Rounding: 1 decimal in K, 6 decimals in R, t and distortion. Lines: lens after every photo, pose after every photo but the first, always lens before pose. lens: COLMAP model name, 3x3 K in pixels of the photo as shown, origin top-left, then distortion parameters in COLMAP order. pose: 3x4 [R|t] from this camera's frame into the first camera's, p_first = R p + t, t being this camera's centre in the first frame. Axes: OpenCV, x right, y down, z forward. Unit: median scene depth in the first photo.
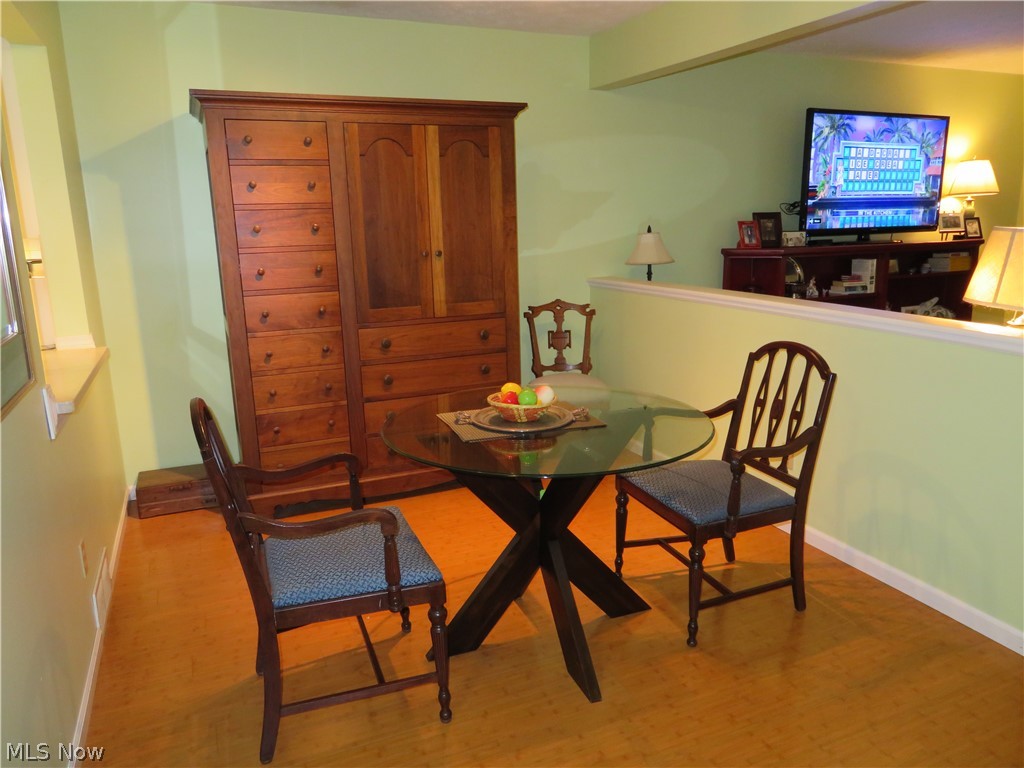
lens RADIAL K [[734.1, 0, 516.4], [0, 734.1, 382.6], [0, 0, 1]] dist [-0.011624, 0.006881]
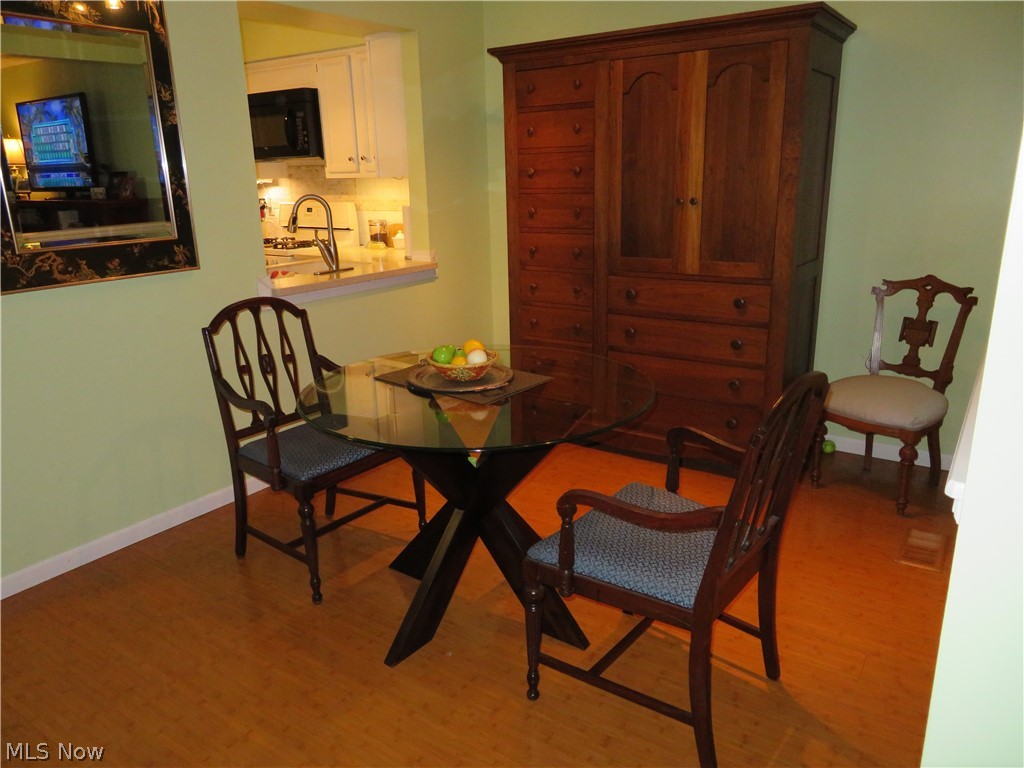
lens RADIAL K [[734.1, 0, 508.4], [0, 734.1, 385.5], [0, 0, 1]] dist [-0.011624, 0.006881]
pose [[0.513738, 0.248085, -0.821296, 0.555911], [-0.172746, 0.967586, 0.184218, -0.086902], [0.840376, 0.047236, 0.539941, 0.353872]]
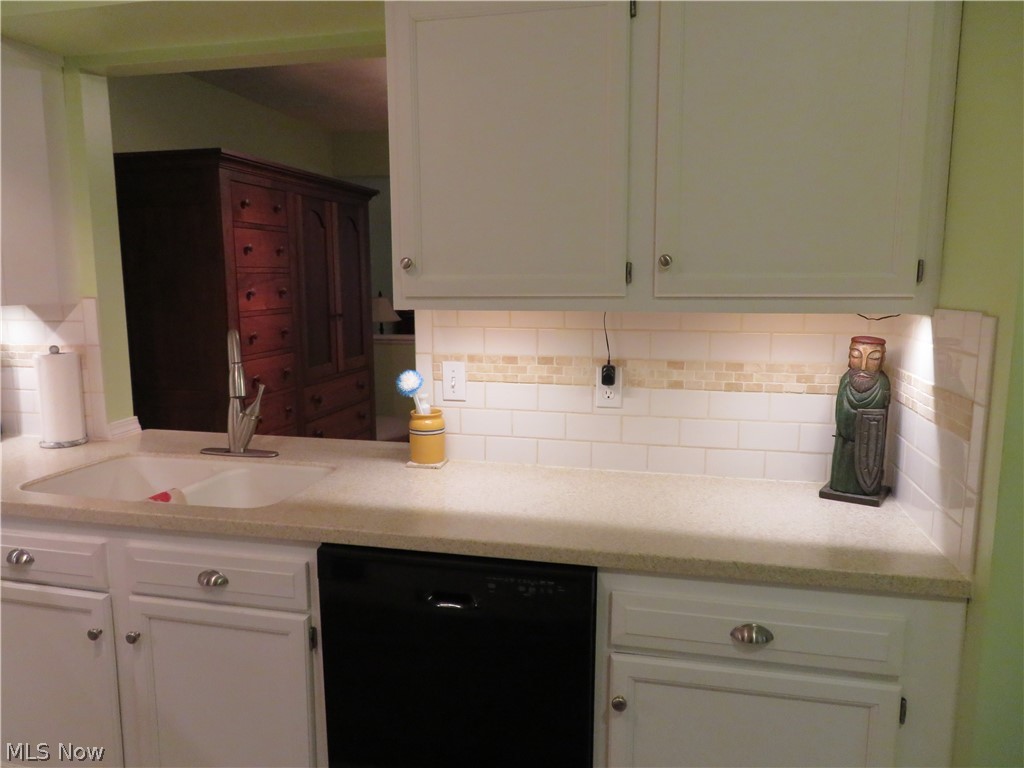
lens RADIAL K [[734.1, 0, 510.0], [0, 734.1, 385.2], [0, 0, 1]] dist [-0.011624, 0.006881]
pose [[0.604394, -0.099943, 0.790392, -0.847203], [0.167417, 0.985880, -0.003358, -0.023588], [-0.778897, 0.134354, 0.612592, 0.132732]]
